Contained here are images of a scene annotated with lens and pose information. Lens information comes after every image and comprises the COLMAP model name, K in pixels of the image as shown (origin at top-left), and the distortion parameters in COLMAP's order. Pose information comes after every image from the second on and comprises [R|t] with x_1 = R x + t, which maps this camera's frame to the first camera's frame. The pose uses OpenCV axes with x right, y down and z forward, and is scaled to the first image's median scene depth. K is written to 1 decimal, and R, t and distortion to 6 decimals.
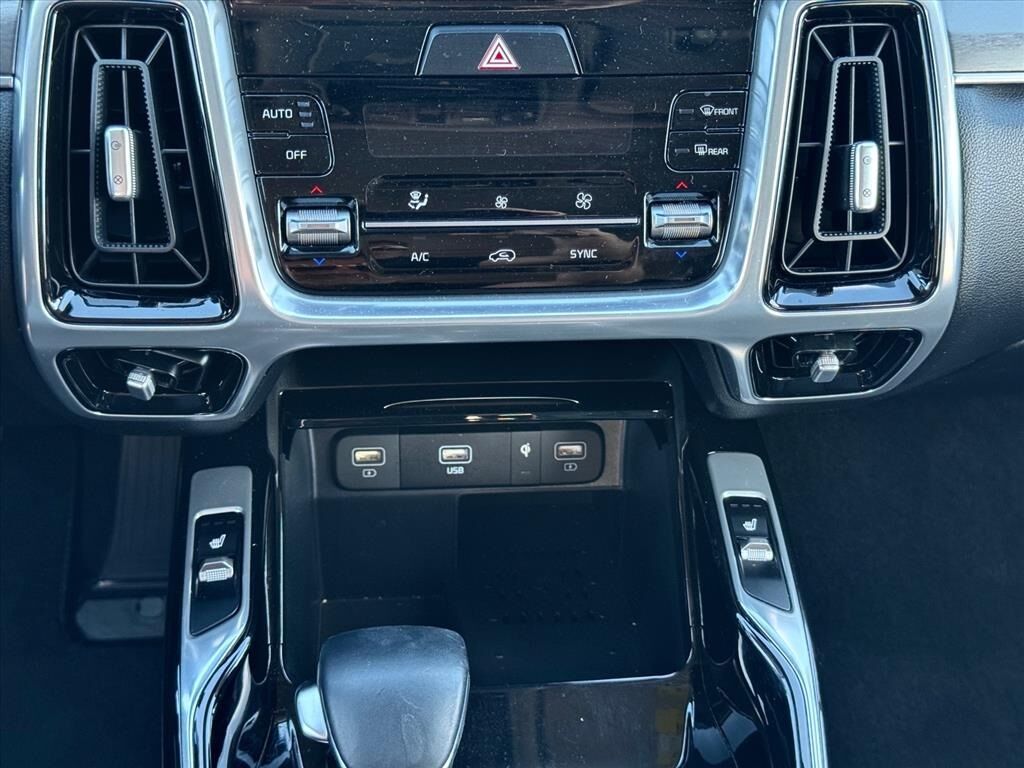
lens RADIAL K [[1423.5, 0, 524.9], [0, 1423.5, 399.7], [0, 0, 1]] dist [0.112681, 0.000000]
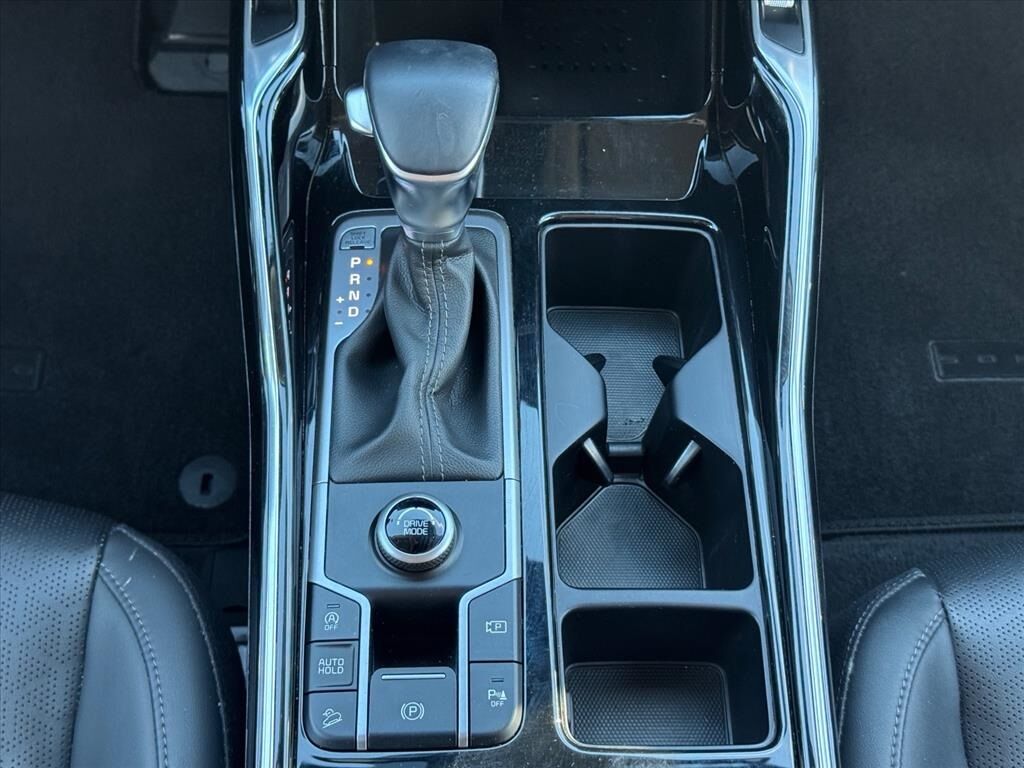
lens RADIAL K [[1423.5, 0, 530.2], [0, 1423.5, 396.6], [0, 0, 1]] dist [0.112681, 0.000000]
pose [[0.997649, 0.059086, -0.034721, 0.035186], [-0.045226, 0.948272, 0.314220, 0.063969], [0.051491, -0.311911, 0.948715, -0.122794]]
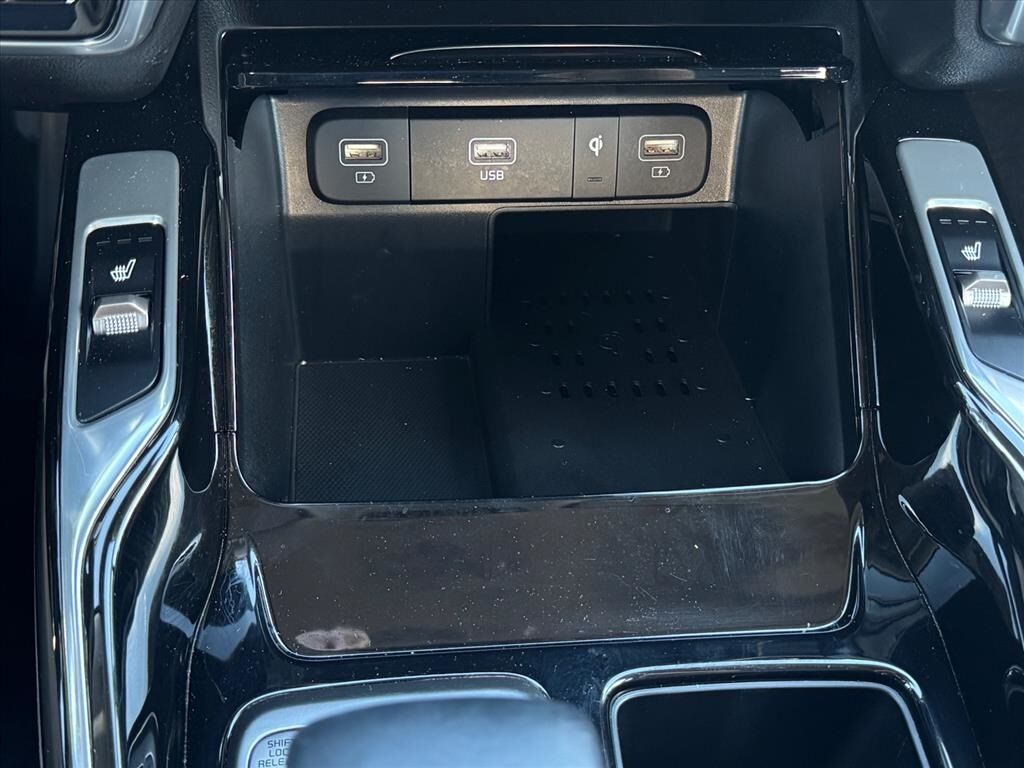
lens RADIAL K [[1375.0, 0, 528.2], [0, 1375.0, 393.0], [0, 0, 1]] dist [0.119035, 0.000000]
pose [[0.999805, 0.005490, 0.018992, -0.054457], [-0.008602, 0.985771, 0.167876, 0.052097], [-0.017800, -0.168006, 0.985625, 0.422274]]
